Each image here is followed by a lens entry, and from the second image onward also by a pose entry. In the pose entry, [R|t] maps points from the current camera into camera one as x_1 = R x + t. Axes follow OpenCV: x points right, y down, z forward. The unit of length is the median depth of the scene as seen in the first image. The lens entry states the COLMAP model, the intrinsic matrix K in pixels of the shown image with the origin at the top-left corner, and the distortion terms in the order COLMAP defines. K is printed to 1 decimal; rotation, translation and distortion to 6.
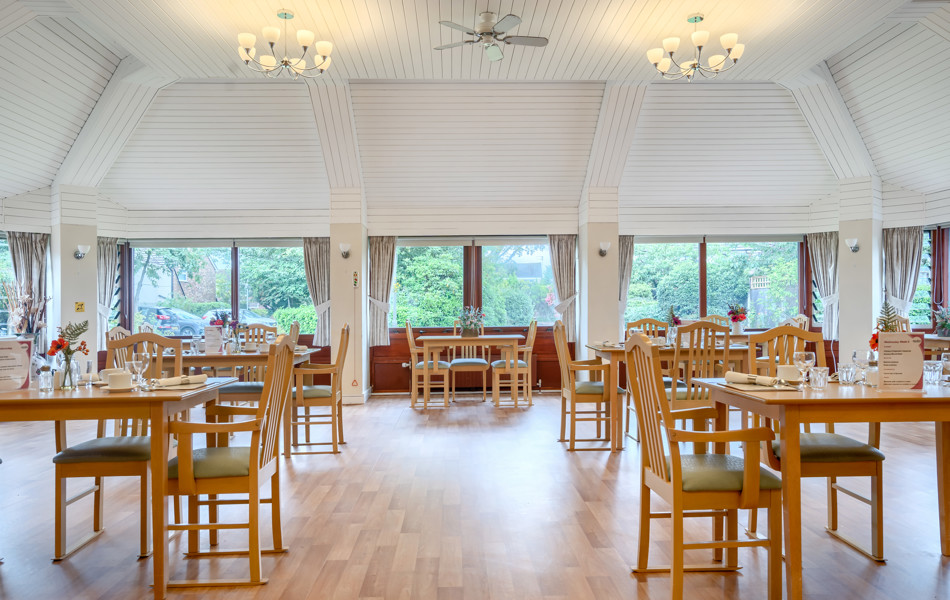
lens RADIAL K [[745.8, 0, 475.0], [0, 745.8, 300.0], [0, 0, 1]] dist [-0.009928, 0.063441]
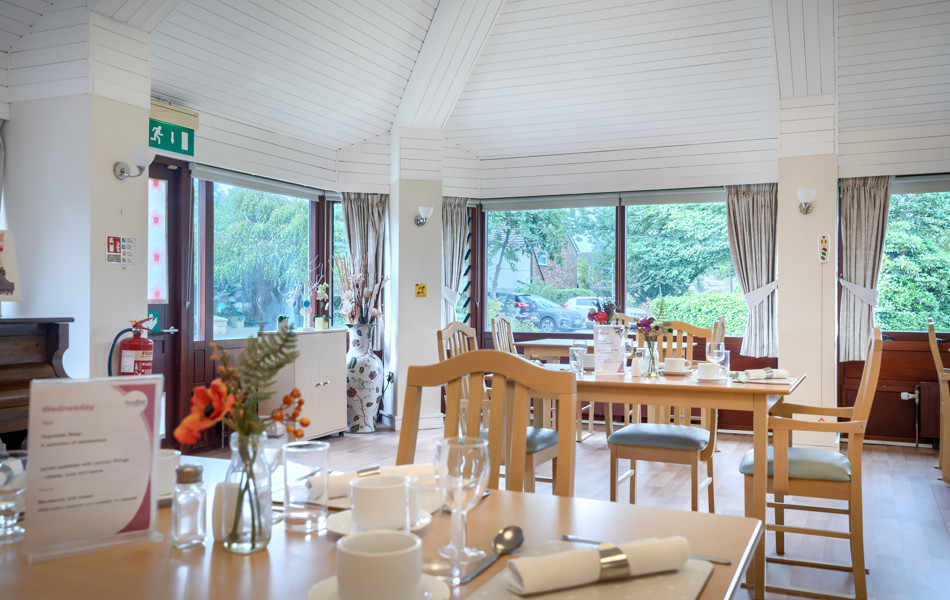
lens RADIAL K [[848.8, 0, 475.0], [0, 848.8, 300.0], [0, 0, 1]] dist [0.001386, 0.001060]
pose [[0.900010, 0.015615, -0.435590, -0.105074], [-0.009329, 0.999819, 0.016565, 0.003966], [0.435769, -0.010845, 0.899993, 0.247277]]
